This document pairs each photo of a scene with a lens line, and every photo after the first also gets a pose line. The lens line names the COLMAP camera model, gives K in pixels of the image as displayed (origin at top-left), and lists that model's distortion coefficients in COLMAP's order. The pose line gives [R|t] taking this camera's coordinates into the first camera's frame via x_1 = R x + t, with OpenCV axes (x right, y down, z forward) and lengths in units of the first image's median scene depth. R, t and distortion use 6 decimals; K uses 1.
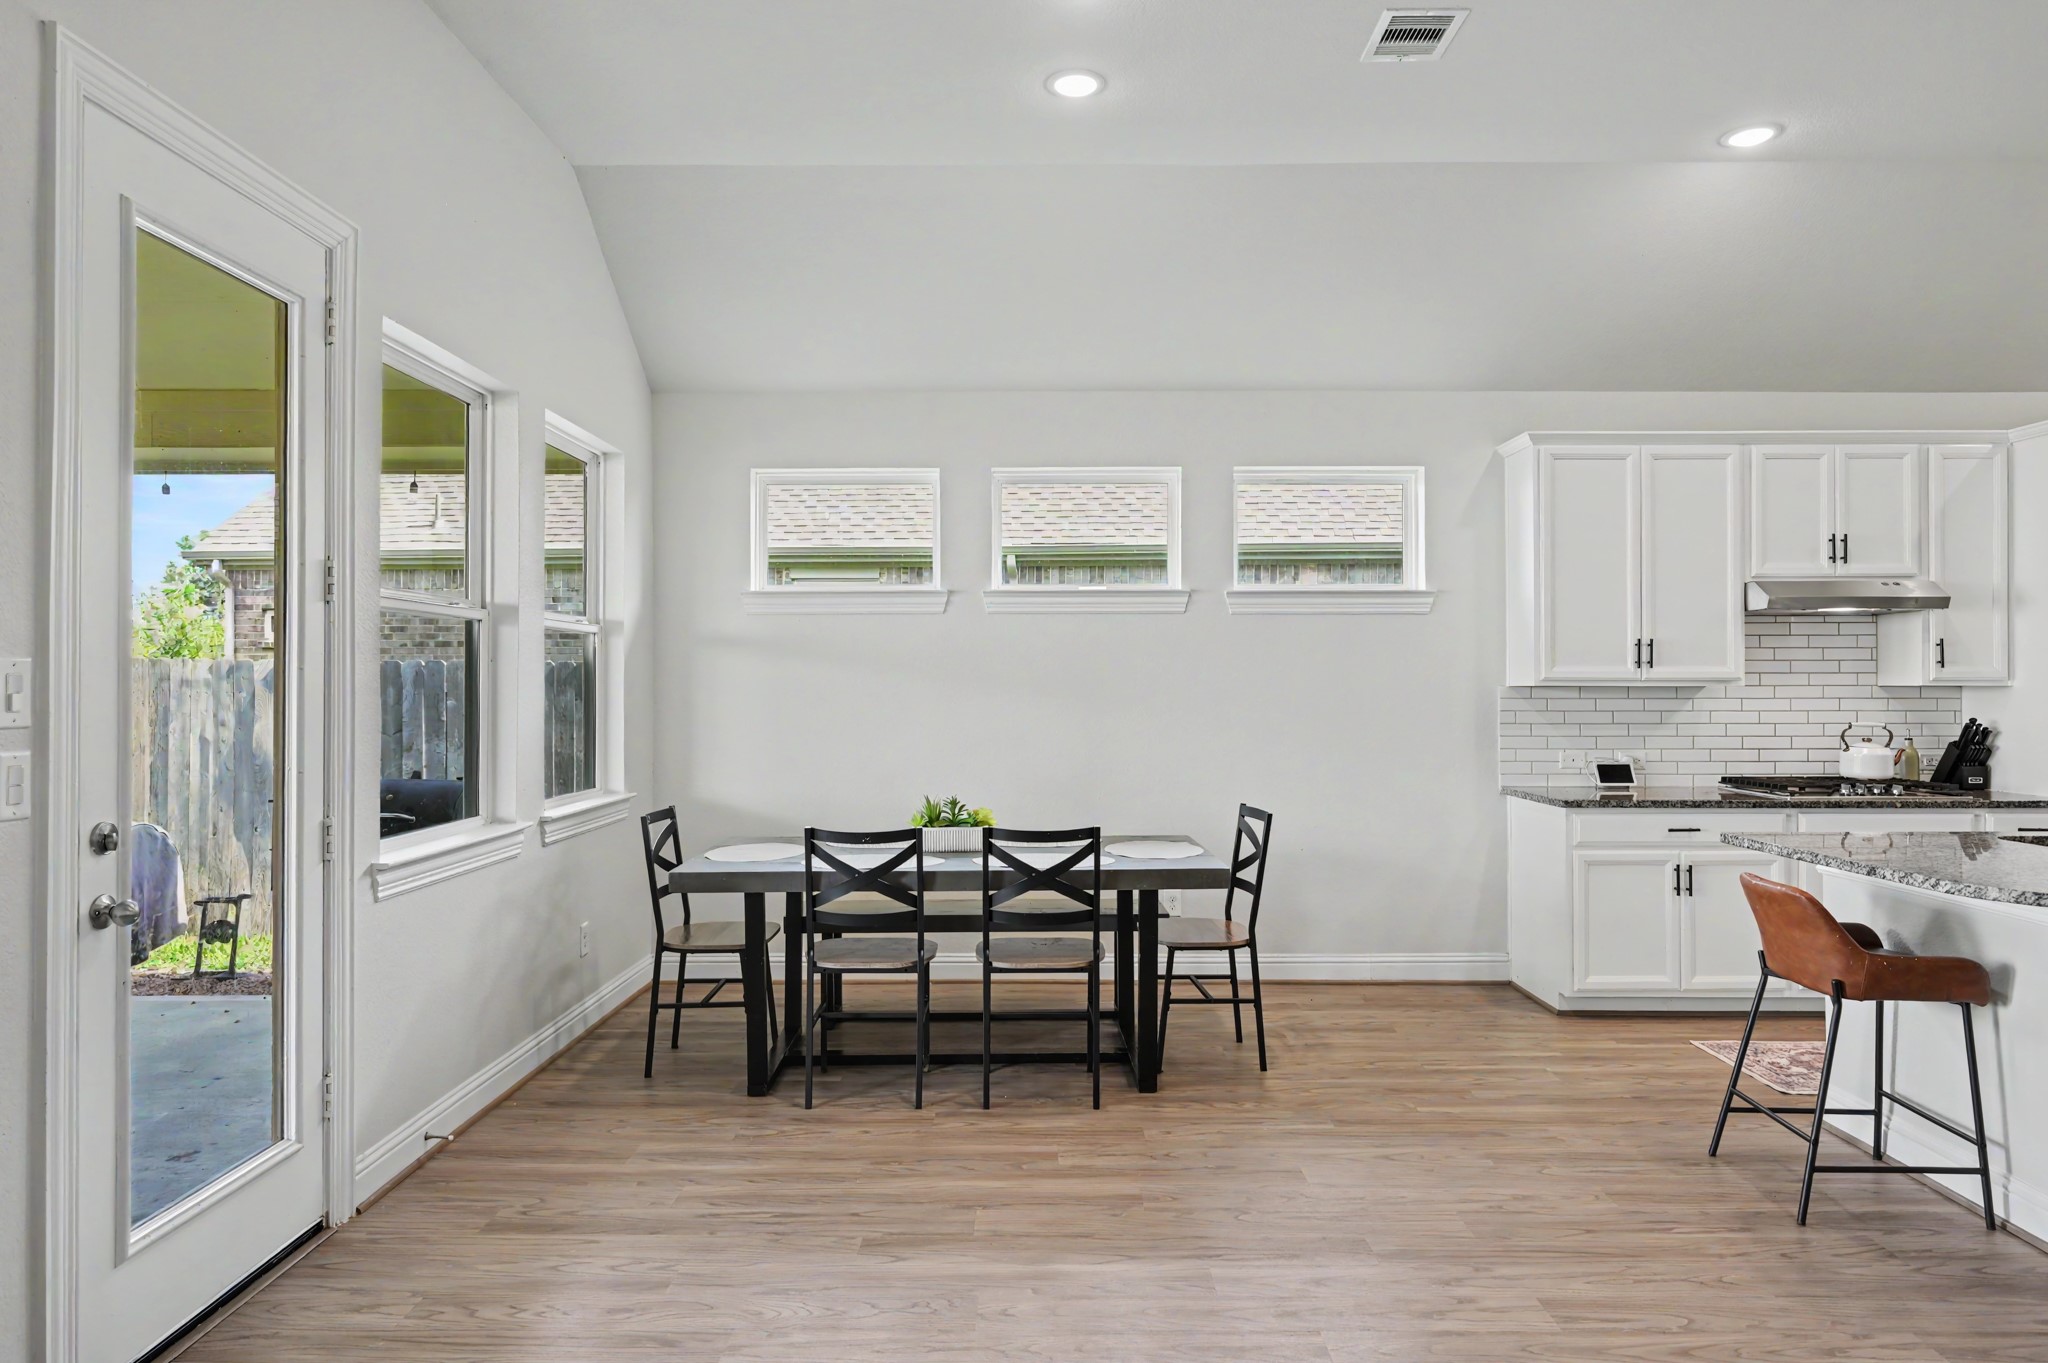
lens RADIAL K [[1249.9, 0, 1022.5], [0, 1249.9, 679.1], [0, 0, 1]] dist [0.004866, 0.003241]
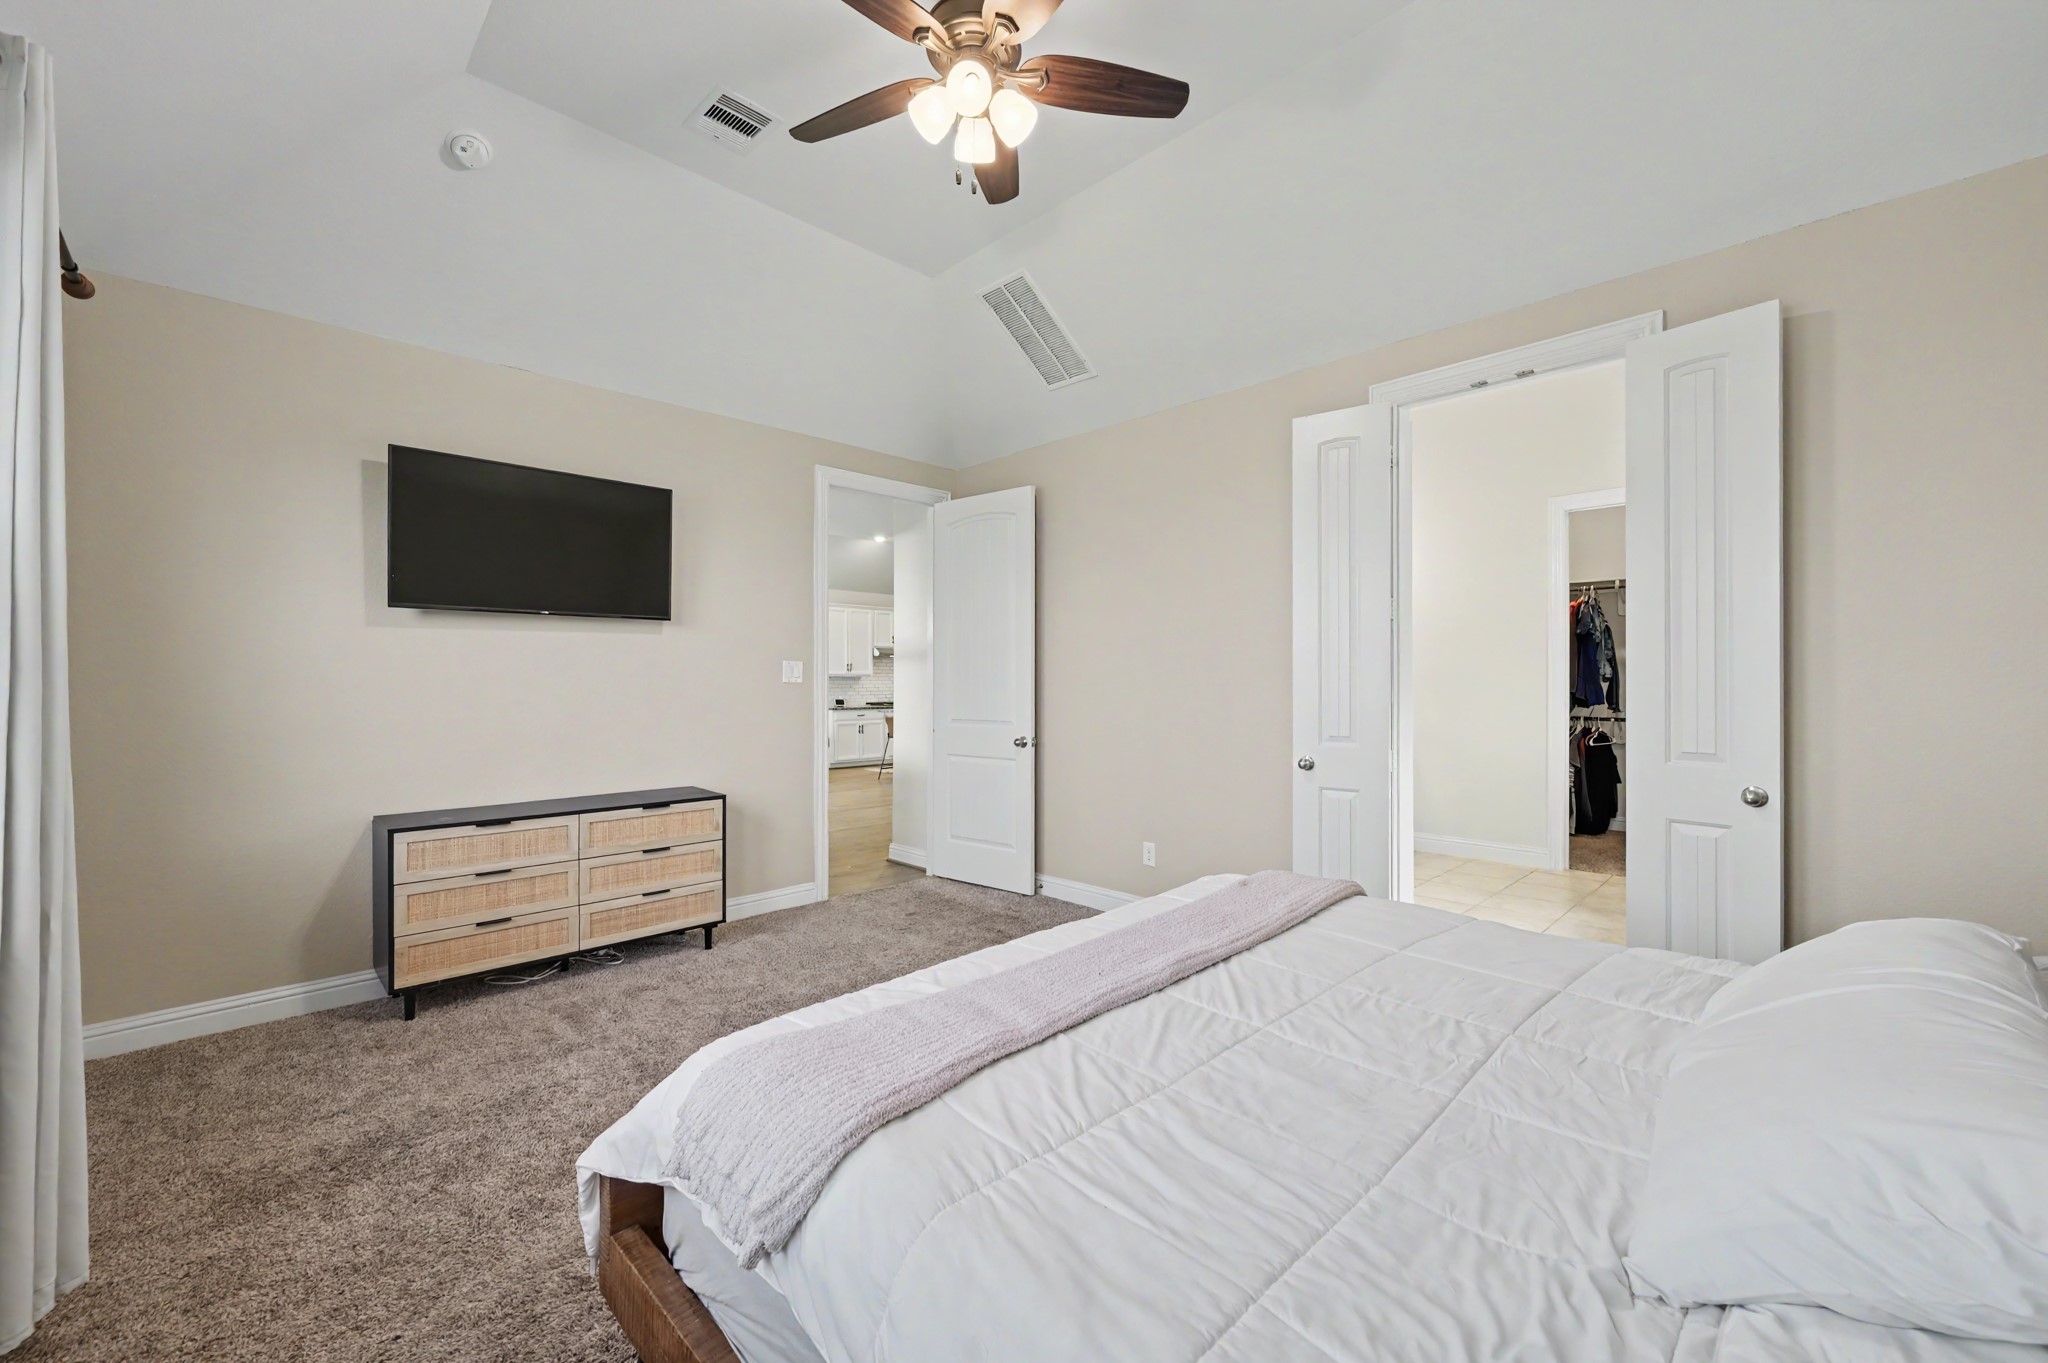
lens RADIAL K [[816.4, 0, 1024.3], [0, 816.4, 682.3], [0, 0, 1]] dist [-0.000080, 0.000000]
pose [[0.702189, 0.002545, 0.711986, -0.816117], [-0.006790, 0.999972, 0.003123, 0.011342], [-0.711958, -0.007028, 0.702187, -0.994848]]
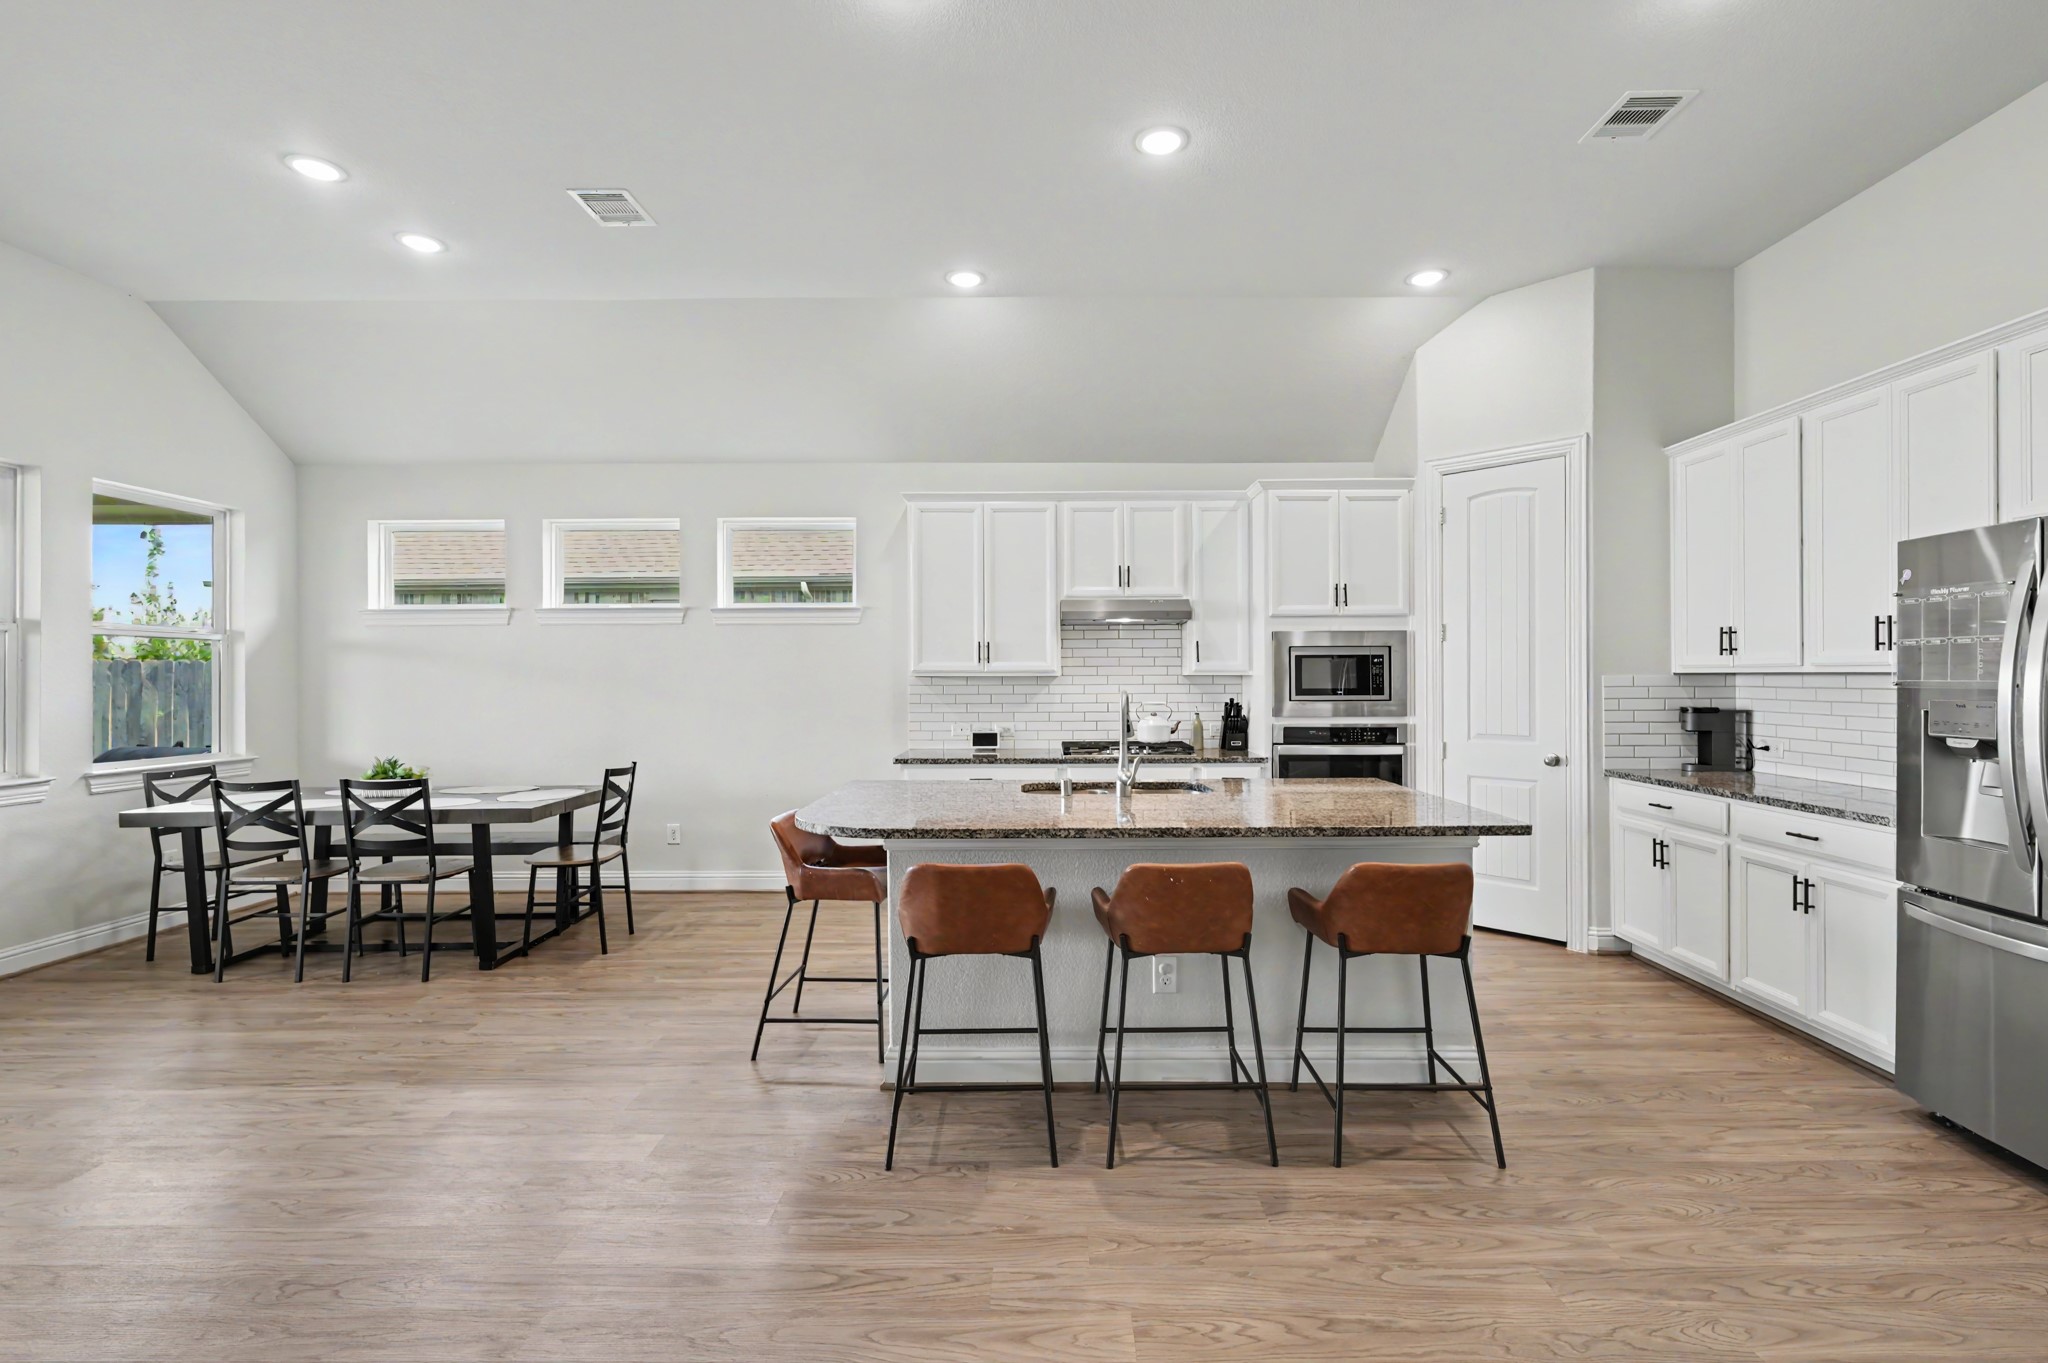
lens RADIAL K [[913.0, 0, 1025.0], [0, 913.0, 678.5], [0, 0, 1]] dist [-0.009297, 0.001607]
pose [[0.999974, -0.003496, 0.006324, 0.541641], [0.003449, 0.999967, 0.007327, 0.001146], [-0.006350, -0.007305, 0.999953, -0.009513]]
